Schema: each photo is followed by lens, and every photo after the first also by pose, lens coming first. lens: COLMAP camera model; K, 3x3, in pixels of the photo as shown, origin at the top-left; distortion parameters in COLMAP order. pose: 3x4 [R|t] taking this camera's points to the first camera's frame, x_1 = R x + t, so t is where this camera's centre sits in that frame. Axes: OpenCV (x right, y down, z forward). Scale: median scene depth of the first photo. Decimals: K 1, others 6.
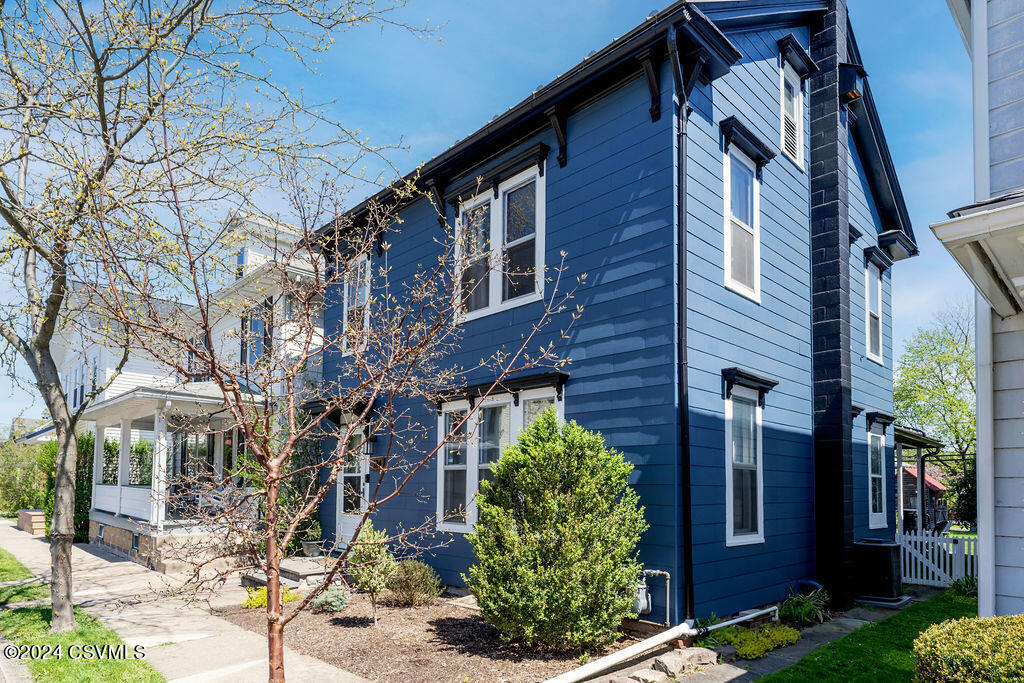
lens RADIAL K [[620.4, 0, 515.6], [0, 620.4, 415.5], [0, 0, 1]] dist [0.001465, 0.002104]
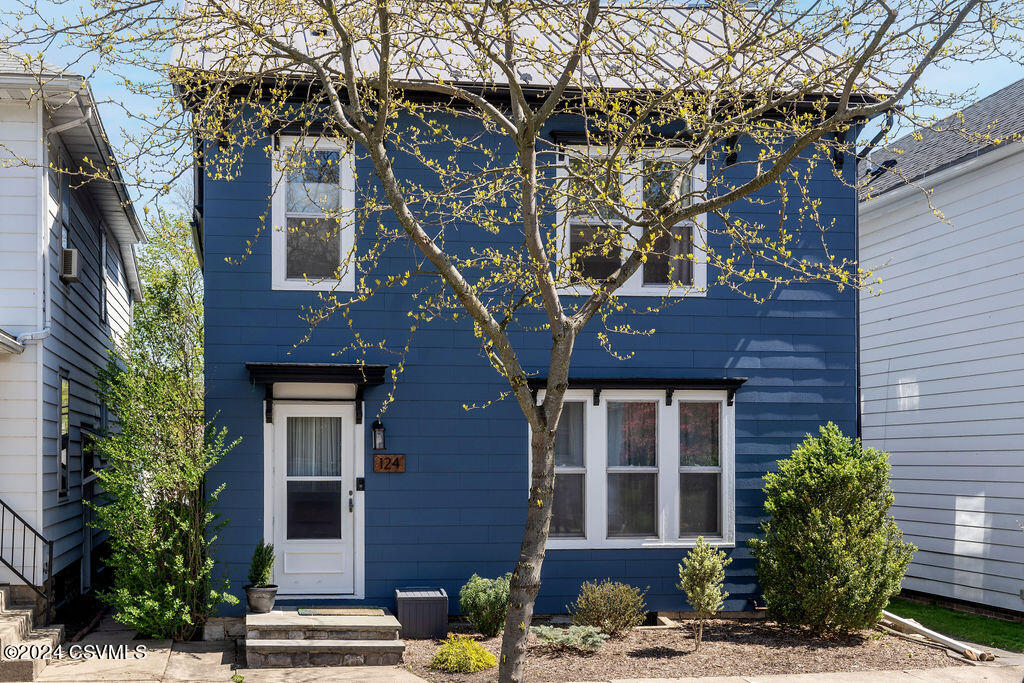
lens RADIAL K [[1207.7, 0, 512.0], [0, 1207.7, 341.5], [0, 0, 1]] dist [-0.000764, -0.047323]
pose [[0.578300, 0.063051, 0.813384, -1.710057], [-0.085804, 0.996180, -0.016216, -0.064620], [-0.811300, -0.060414, 0.581501, 0.155839]]
